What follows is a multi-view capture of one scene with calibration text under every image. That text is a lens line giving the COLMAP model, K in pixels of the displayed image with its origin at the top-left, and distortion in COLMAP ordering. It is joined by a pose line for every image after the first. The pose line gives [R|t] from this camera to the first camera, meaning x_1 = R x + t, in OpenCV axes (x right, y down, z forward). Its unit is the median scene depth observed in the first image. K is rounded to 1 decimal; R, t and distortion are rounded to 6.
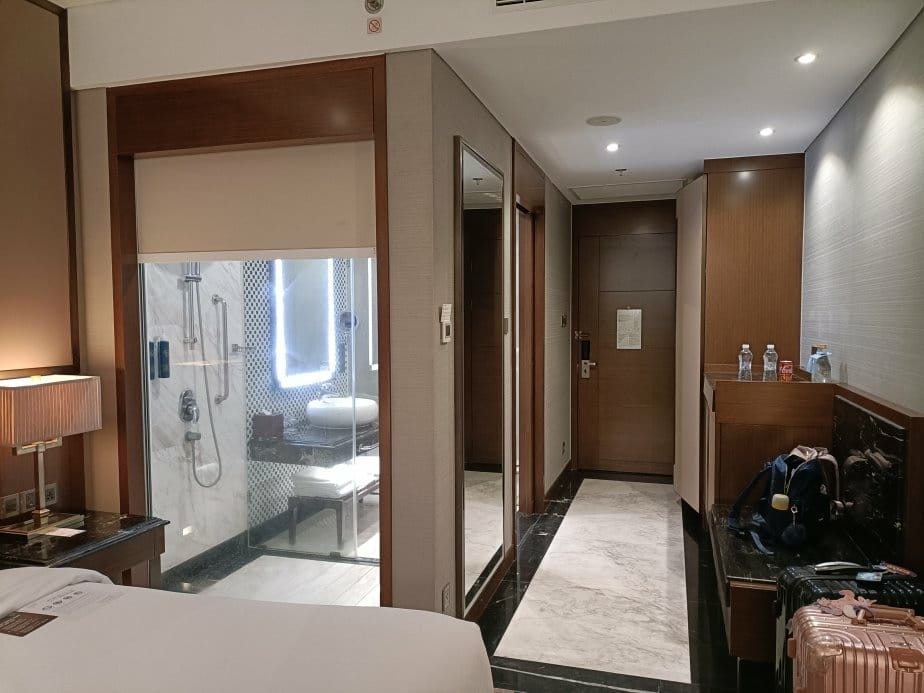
lens RADIAL K [[692.3, 0, 458.8], [0, 692.3, 346.6], [0, 0, 1]] dist [0.032943, -0.007357]
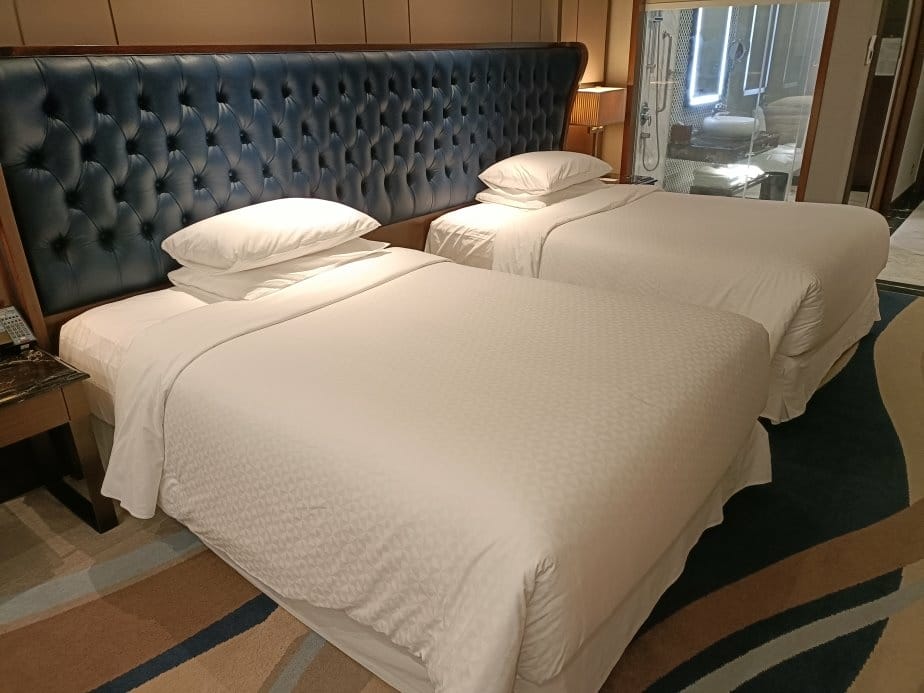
lens RADIAL K [[692.3, 0, 467.0], [0, 692.3, 351.1], [0, 0, 1]] dist [0.032943, -0.007357]
pose [[0.932484, 0.136200, -0.334550, -0.149467], [-0.007308, 0.933111, 0.359513, 0.021734], [0.361139, -0.332795, 0.871106, -0.531879]]
